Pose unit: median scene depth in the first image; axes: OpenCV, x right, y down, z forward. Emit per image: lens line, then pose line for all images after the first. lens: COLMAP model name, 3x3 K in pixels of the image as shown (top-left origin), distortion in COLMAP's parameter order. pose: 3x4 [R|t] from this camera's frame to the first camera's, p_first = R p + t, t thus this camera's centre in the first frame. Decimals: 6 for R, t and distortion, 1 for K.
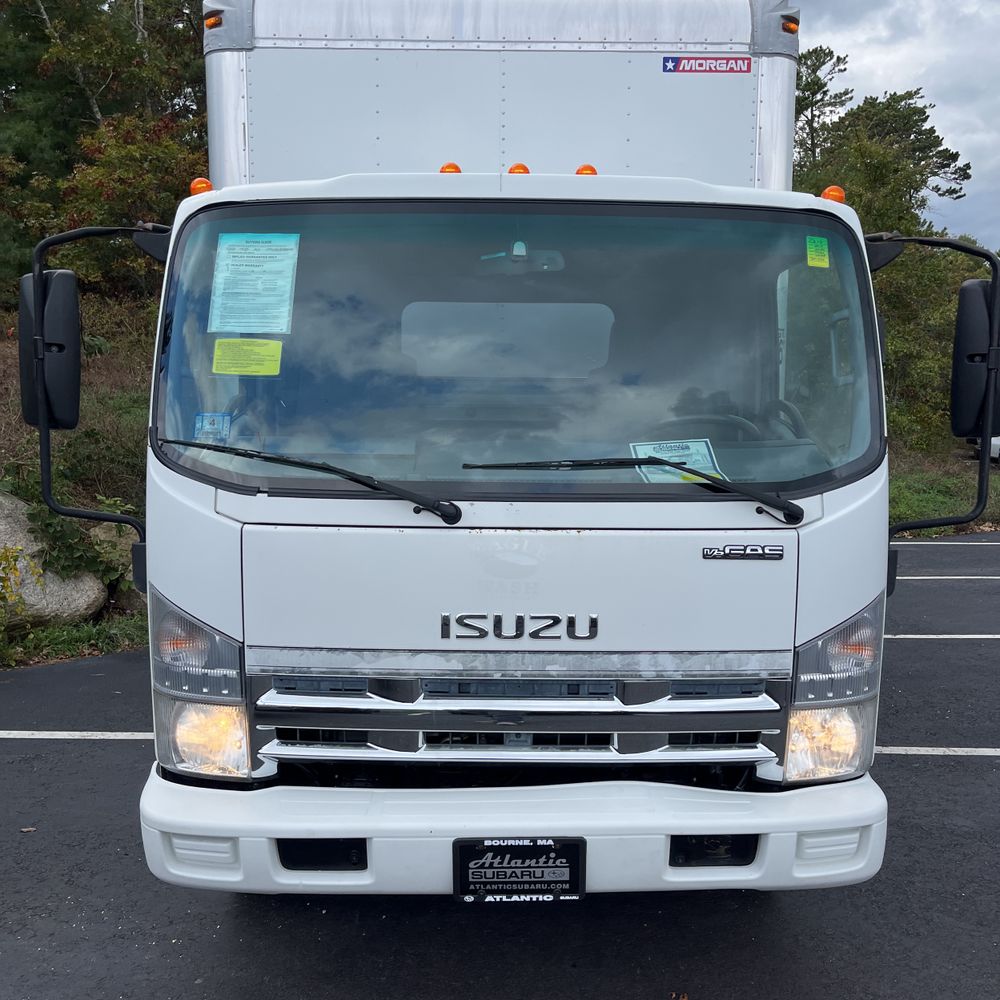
lens RADIAL K [[1010.4, 0, 499.8], [0, 1010.4, 495.7], [0, 0, 1]] dist [0.033046, 0.000000]
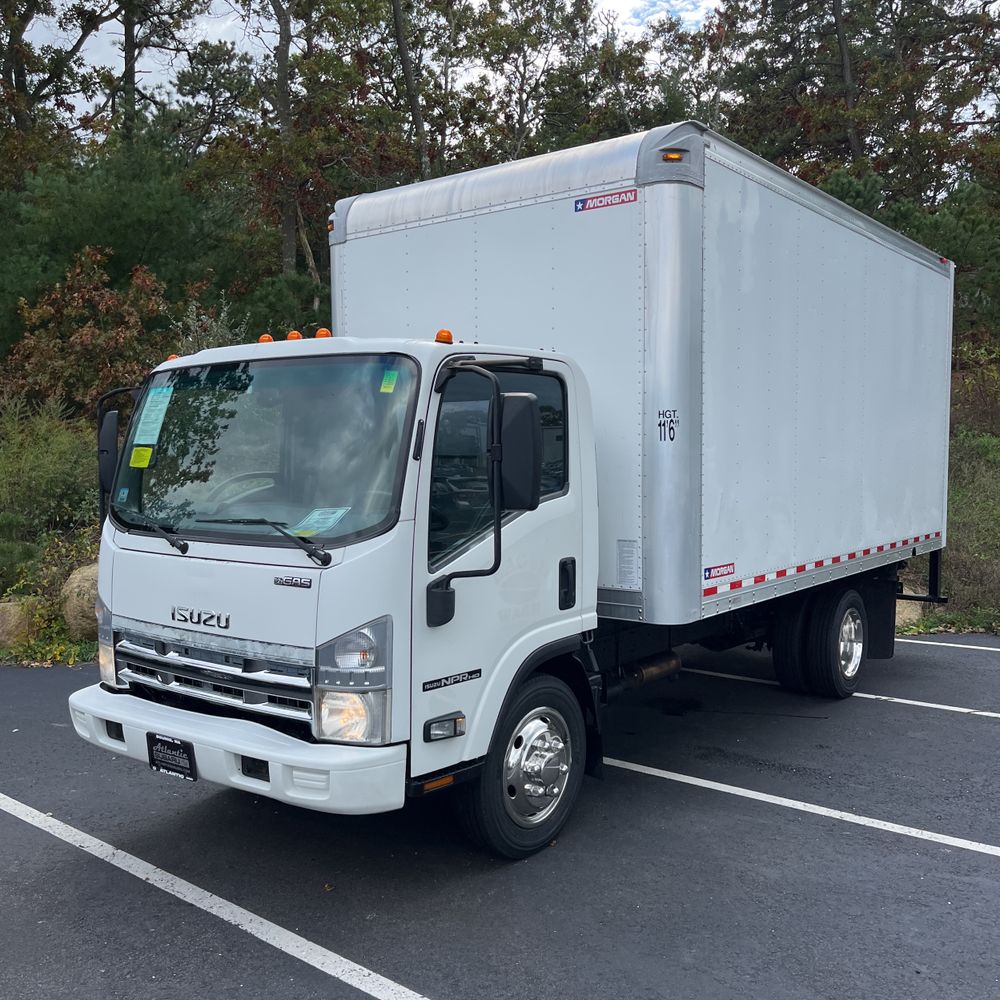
lens RADIAL K [[1010.4, 0, 482.2], [0, 1010.4, 502.1], [0, 0, 1]] dist [0.033046, 0.000000]
pose [[0.780924, 0.018194, -0.624361, 1.408423], [-0.046729, 0.998476, -0.029350, -0.033507], [0.622876, 0.052096, 0.780584, -0.035134]]
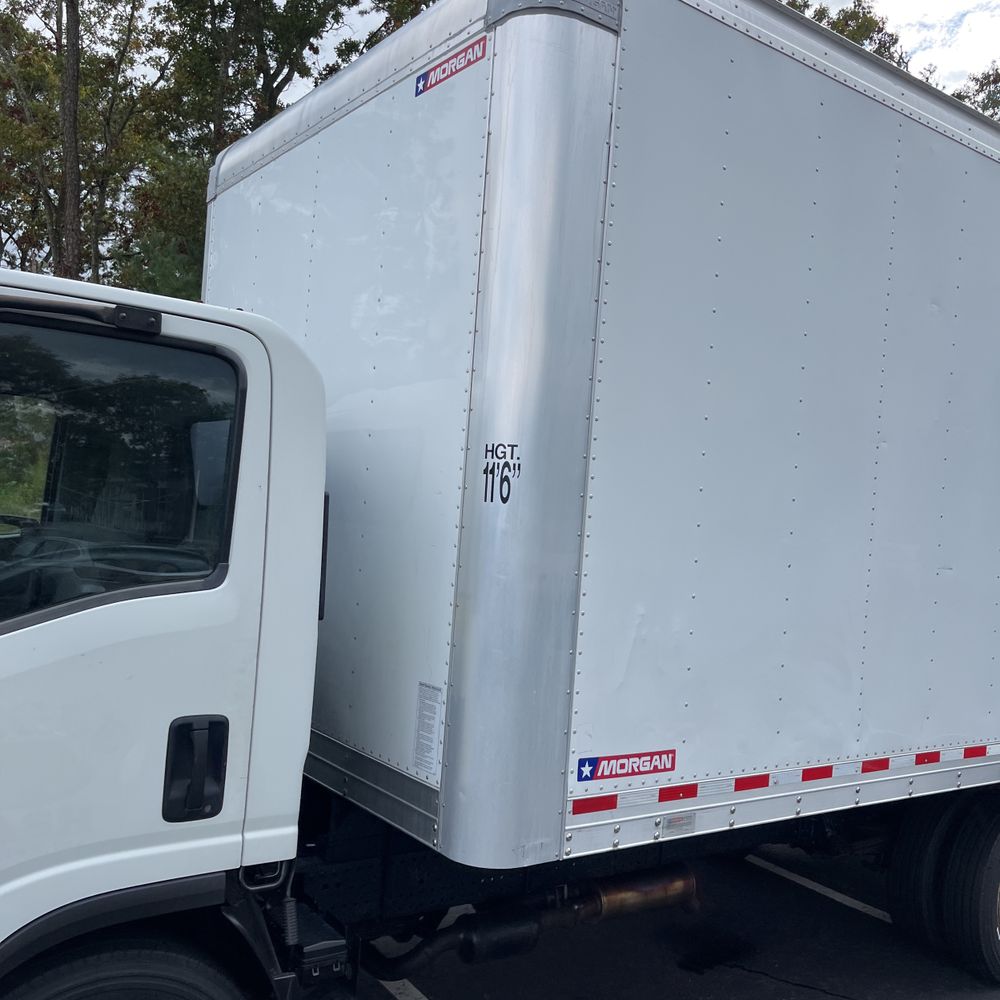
lens RADIAL K [[1010.4, 0, 498.4], [0, 1010.4, 495.4], [0, 0, 1]] dist [0.033046, 0.000000]
pose [[0.580569, 0.016959, -0.814035, 1.285439], [-0.145278, 0.985897, -0.083073, -0.149776], [0.801146, 0.166491, 0.574845, 1.129359]]
